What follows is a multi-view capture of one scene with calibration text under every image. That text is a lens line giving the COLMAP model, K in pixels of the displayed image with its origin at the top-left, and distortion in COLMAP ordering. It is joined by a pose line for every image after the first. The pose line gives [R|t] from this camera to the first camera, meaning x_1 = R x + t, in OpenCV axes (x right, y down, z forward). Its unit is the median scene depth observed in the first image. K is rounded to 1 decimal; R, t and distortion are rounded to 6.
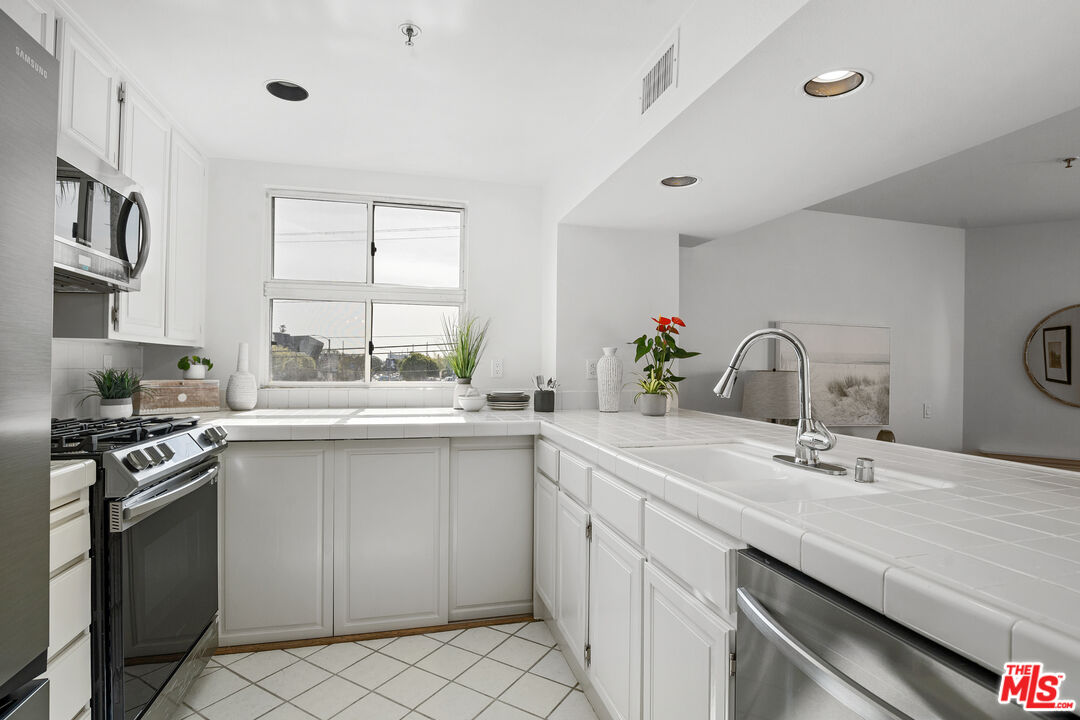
lens RADIAL K [[517.1, 0, 537.9], [0, 517.1, 362.4], [0, 0, 1]] dist [-0.022603, 0.001338]
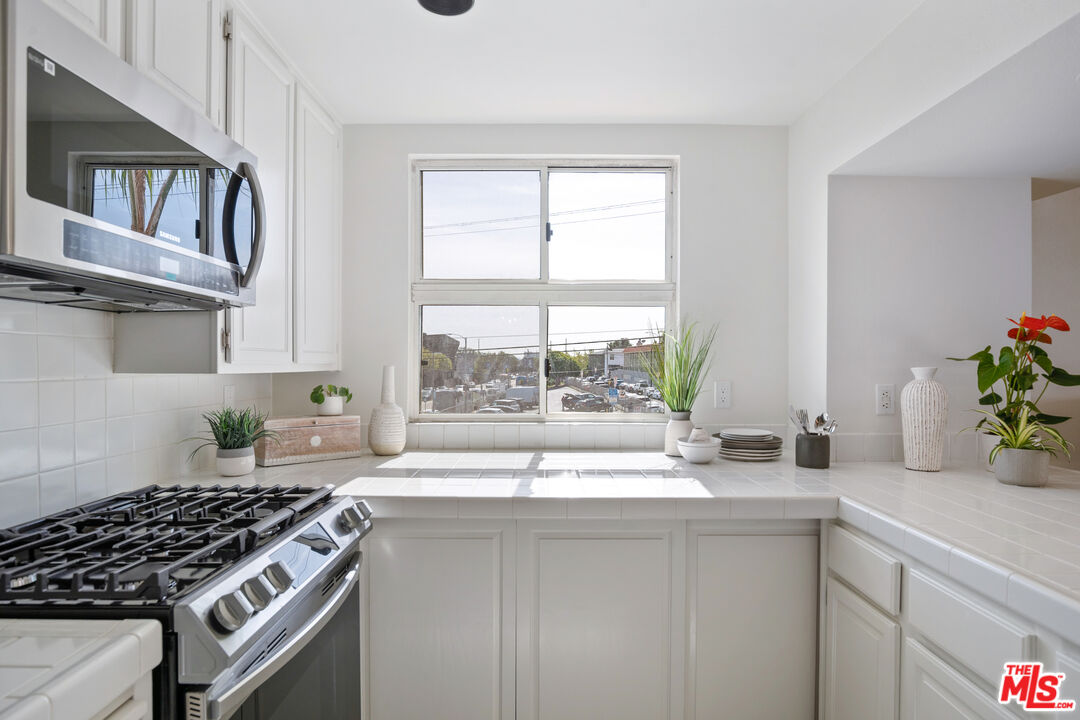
lens RADIAL K [[557.2, 0, 547.0], [0, 557.2, 363.2], [0, 0, 1]] dist [-0.015985, -0.001946]
pose [[0.972936, -0.007968, -0.230938, -0.160933], [0.010481, 0.999898, 0.009660, -0.047891], [0.230837, -0.011819, 0.972921, 0.262796]]
